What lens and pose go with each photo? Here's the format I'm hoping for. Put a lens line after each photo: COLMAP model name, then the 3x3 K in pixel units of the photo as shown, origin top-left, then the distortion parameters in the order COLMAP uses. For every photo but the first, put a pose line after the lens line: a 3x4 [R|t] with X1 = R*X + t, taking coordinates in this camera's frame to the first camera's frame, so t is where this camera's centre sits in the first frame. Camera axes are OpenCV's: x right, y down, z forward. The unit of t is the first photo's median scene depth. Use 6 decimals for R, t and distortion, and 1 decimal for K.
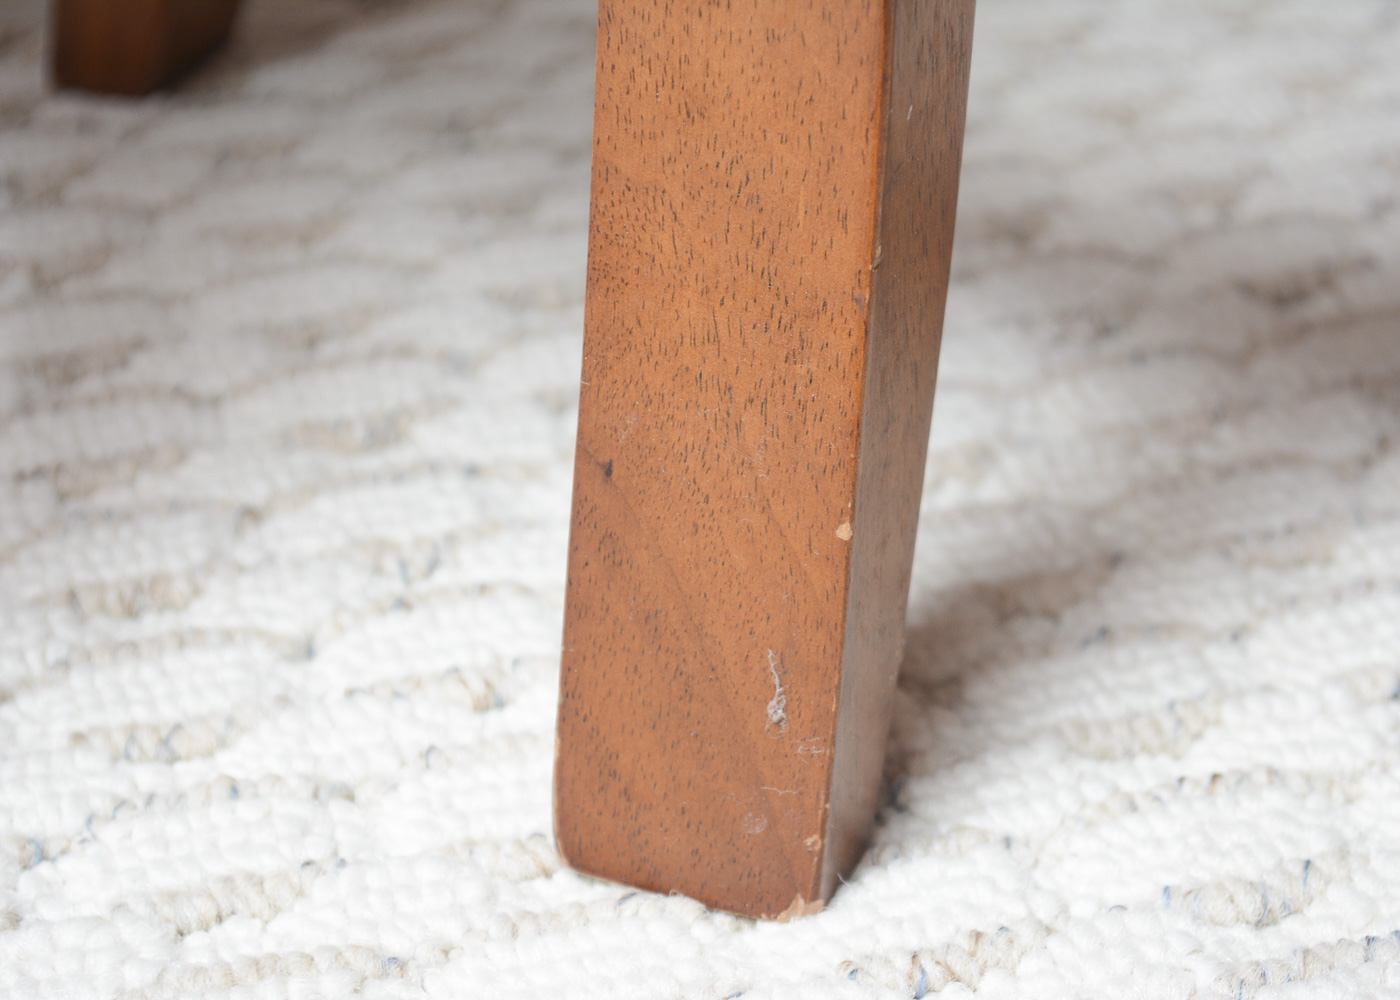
lens RADIAL K [[3334.0, 0, 733.4], [0, 3334.0, 497.5], [0, 0, 1]] dist [0.061853, 0.000000]
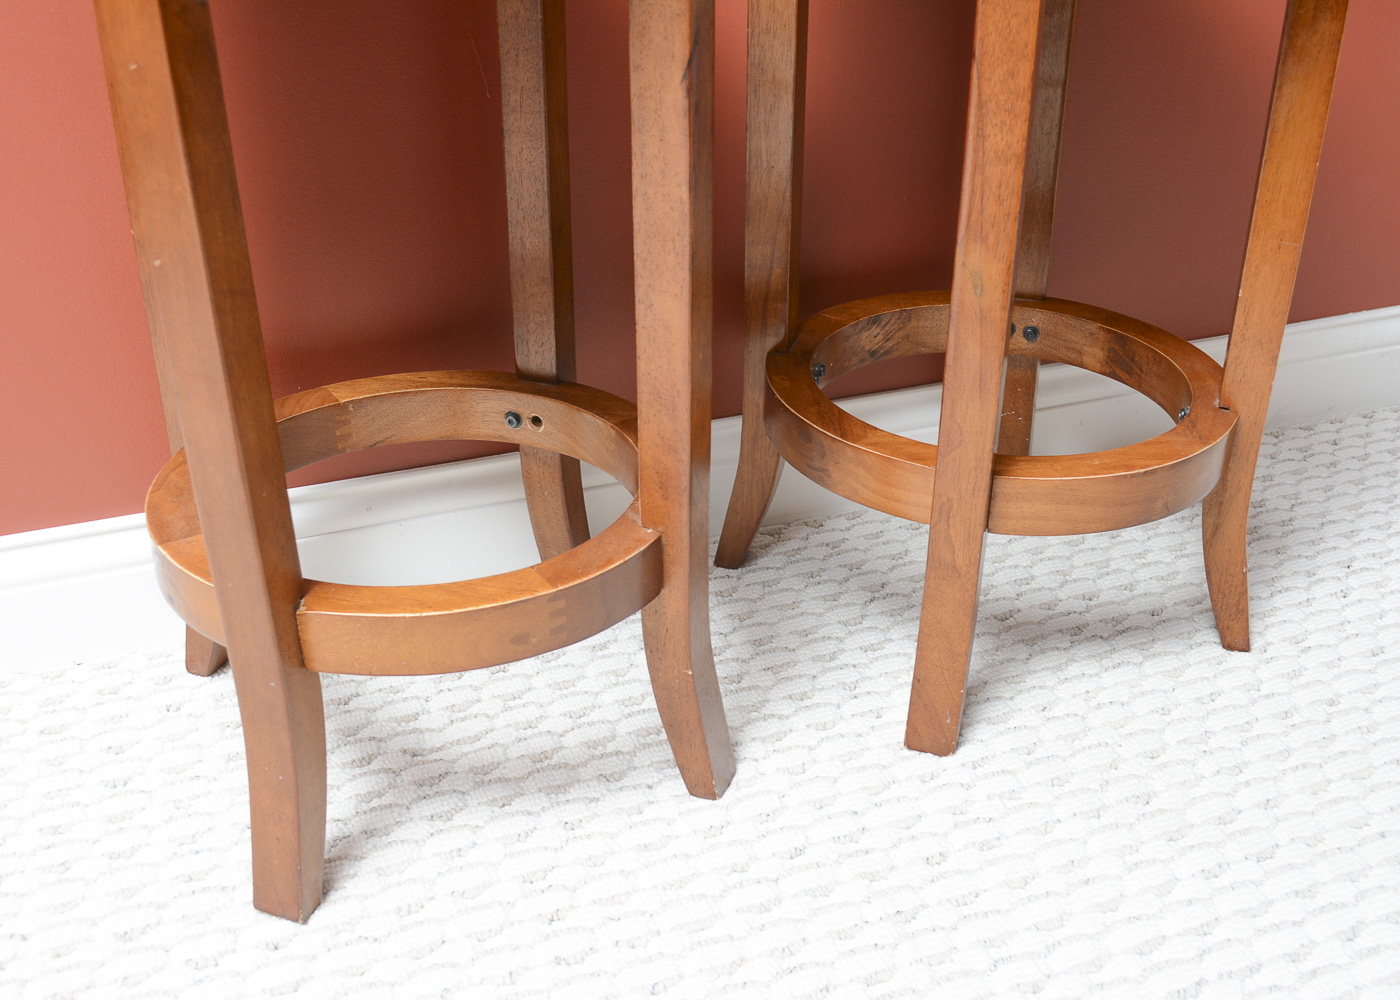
lens RADIAL K [[1549.0, 0, 698.5], [0, 1549.0, 498.7], [0, 0, 1]] dist [-0.060050, 0.000000]
pose [[0.995824, -0.017710, 0.089556, -0.582013], [0.018939, 0.999738, -0.012890, -0.264015], [-0.089304, 0.014532, 0.995898, -1.466553]]
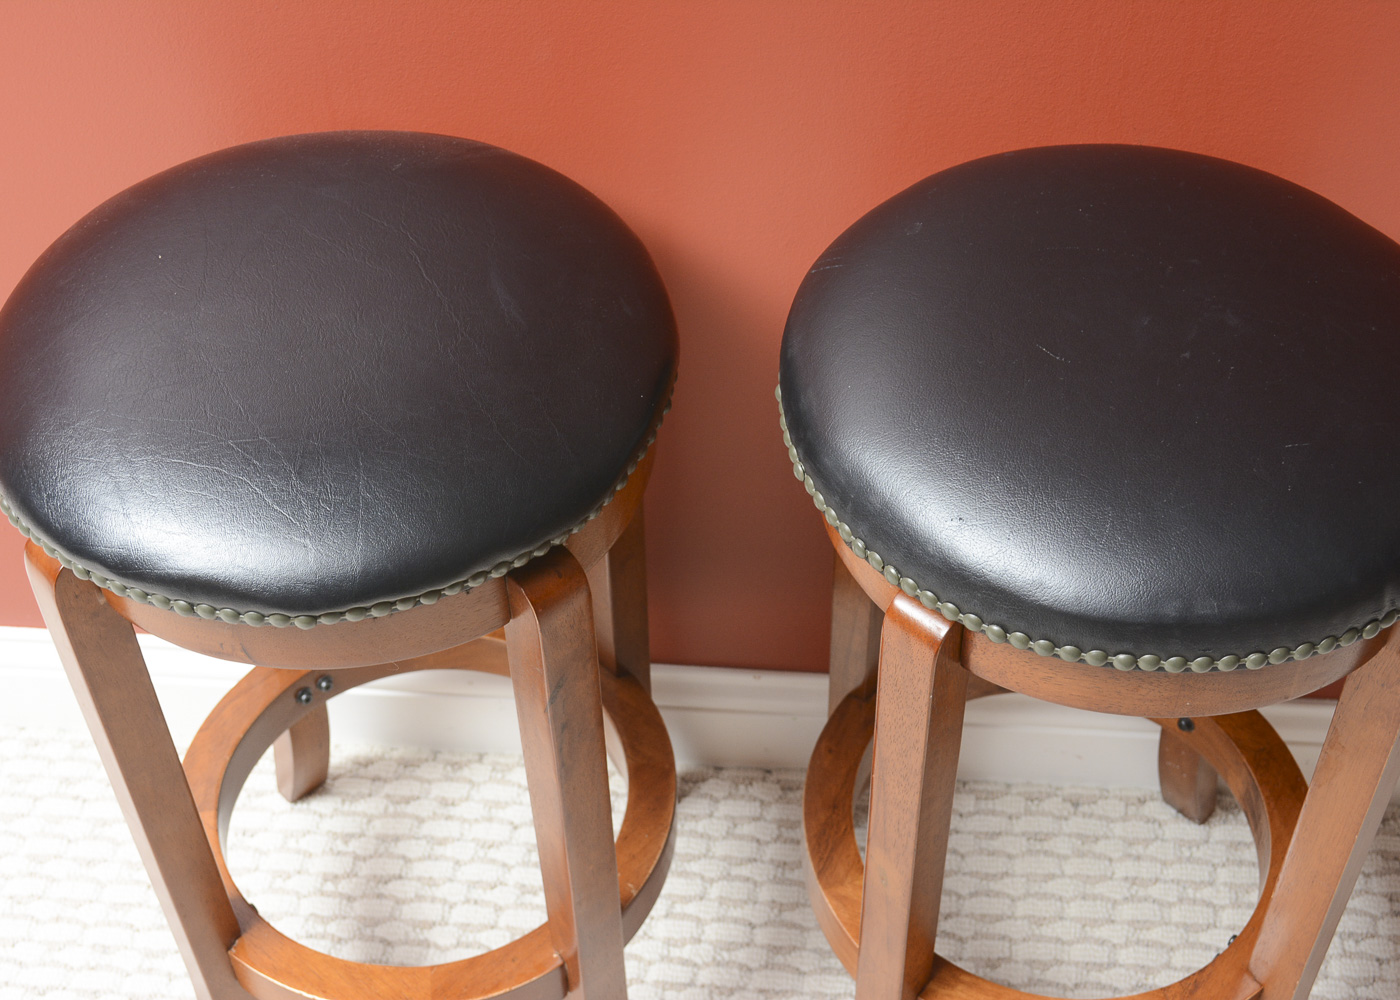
lens RADIAL K [[2075.0, 0, 691.8], [0, 2075.0, 497.8], [0, 0, 1]] dist [-0.018592, 0.000000]
pose [[0.927672, 0.267227, -0.260795, 0.340346], [-0.174325, 0.927605, 0.330393, -1.911180], [0.330205, -0.261033, 0.907098, -1.857628]]
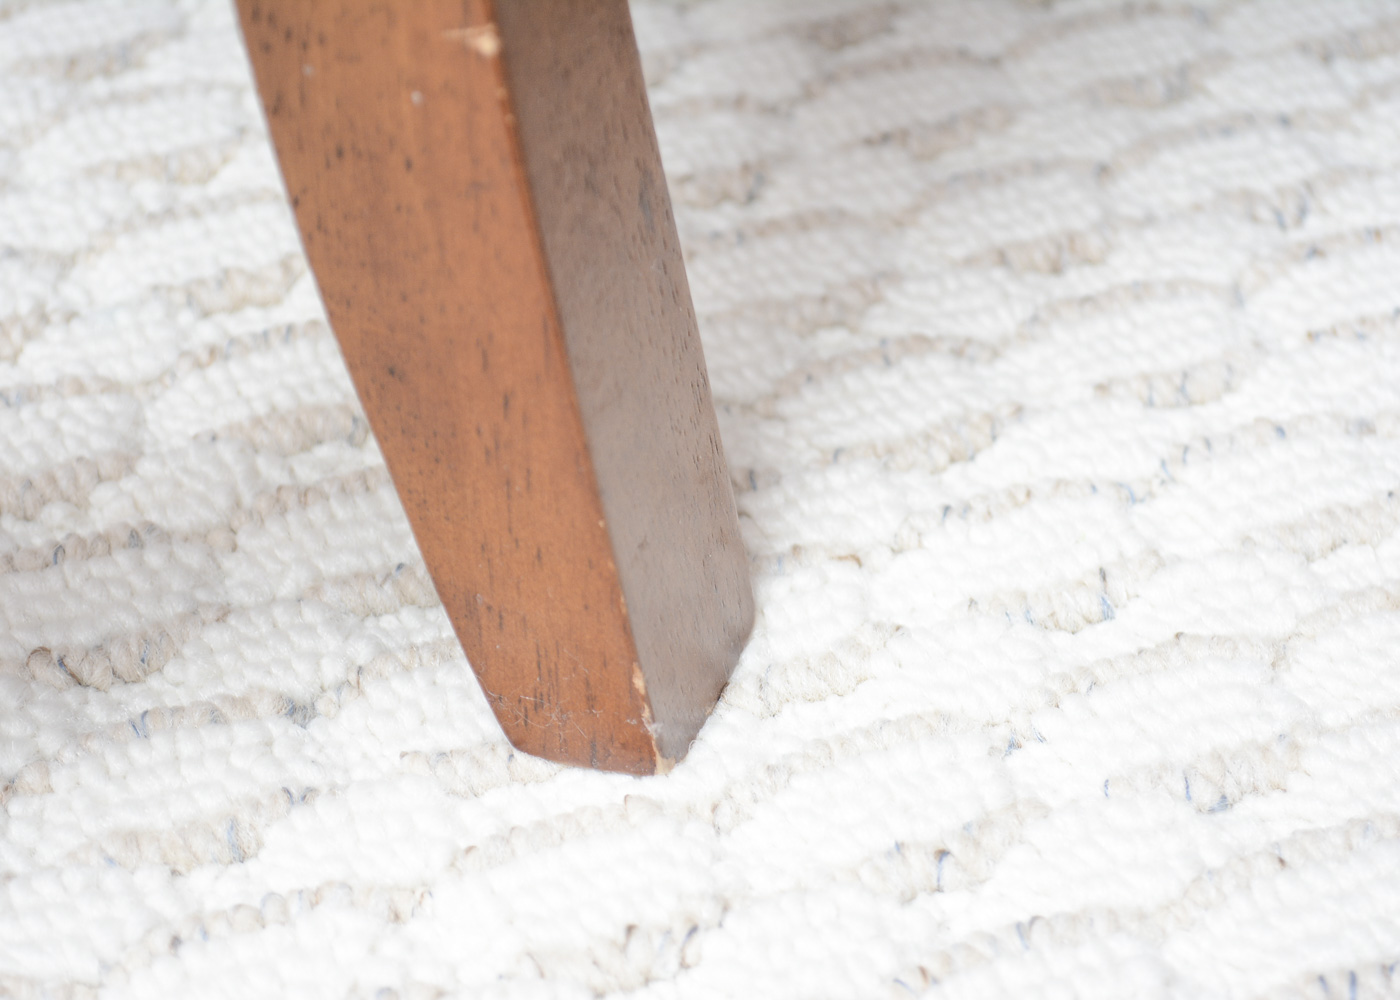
lens RADIAL K [[3334.0, 0, 708.8], [0, 3334.0, 505.5], [0, 0, 1]] dist [0.061853, 0.000000]
pose [[0.991854, -0.049457, 0.117388, -0.446370], [0.033960, 0.990863, 0.130527, -0.036317], [-0.122771, -0.125477, 0.984471, -0.061663]]
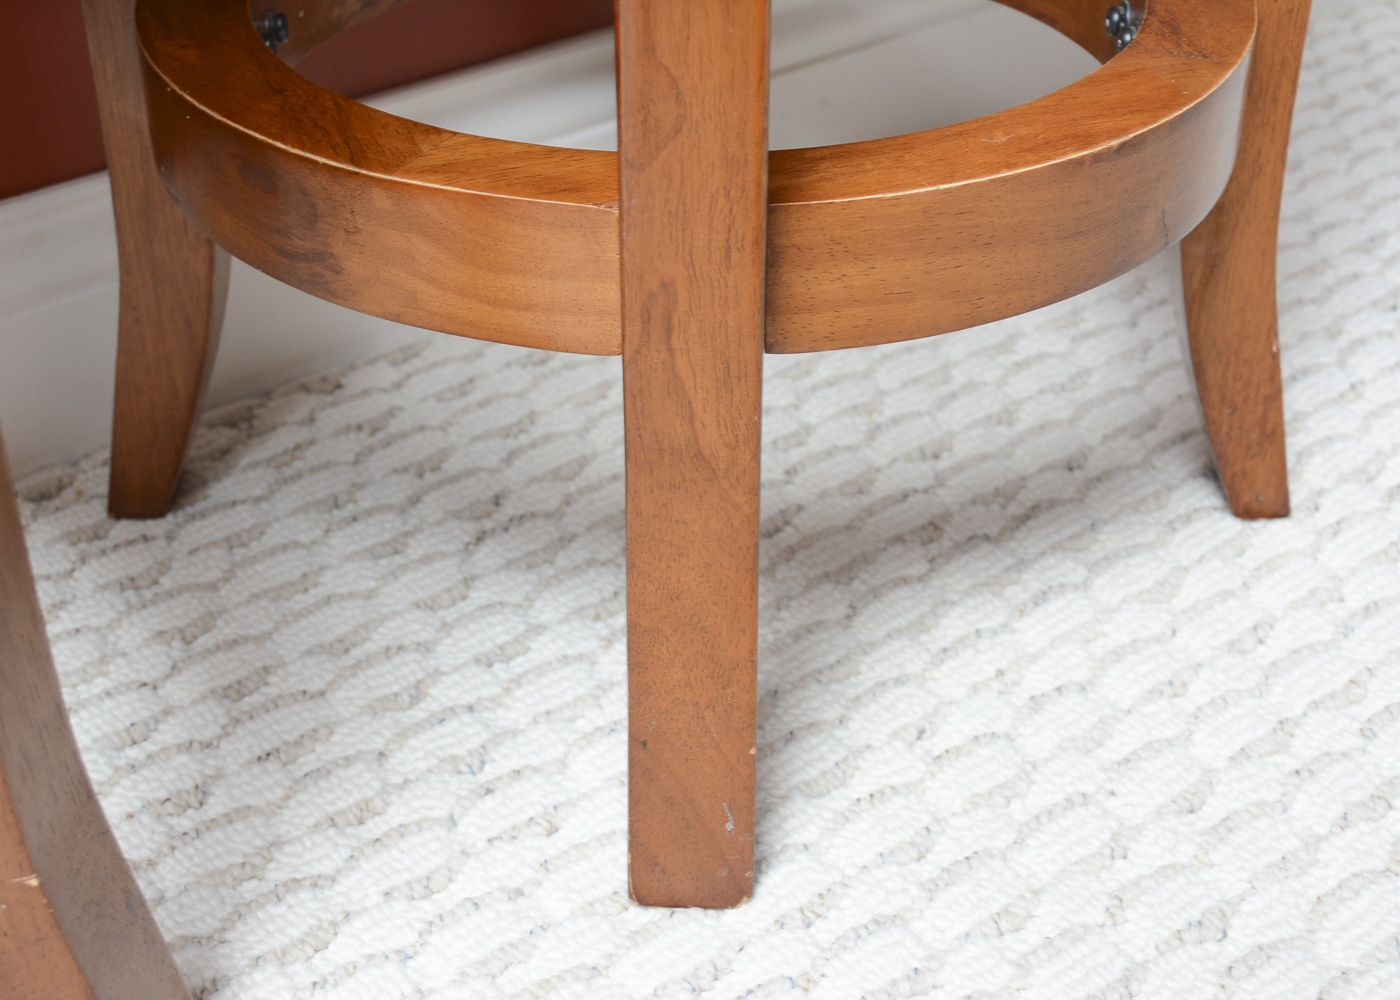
lens RADIAL K [[2075.0, 0, 700.6], [0, 2075.0, 501.8], [0, 0, 1]] dist [-0.018592, 0.000000]
pose [[0.928159, -0.191024, 0.319421, -0.384203], [0.166951, 0.980738, 0.101394, -0.279640], [-0.332637, -0.040782, 0.942173, -0.332191]]
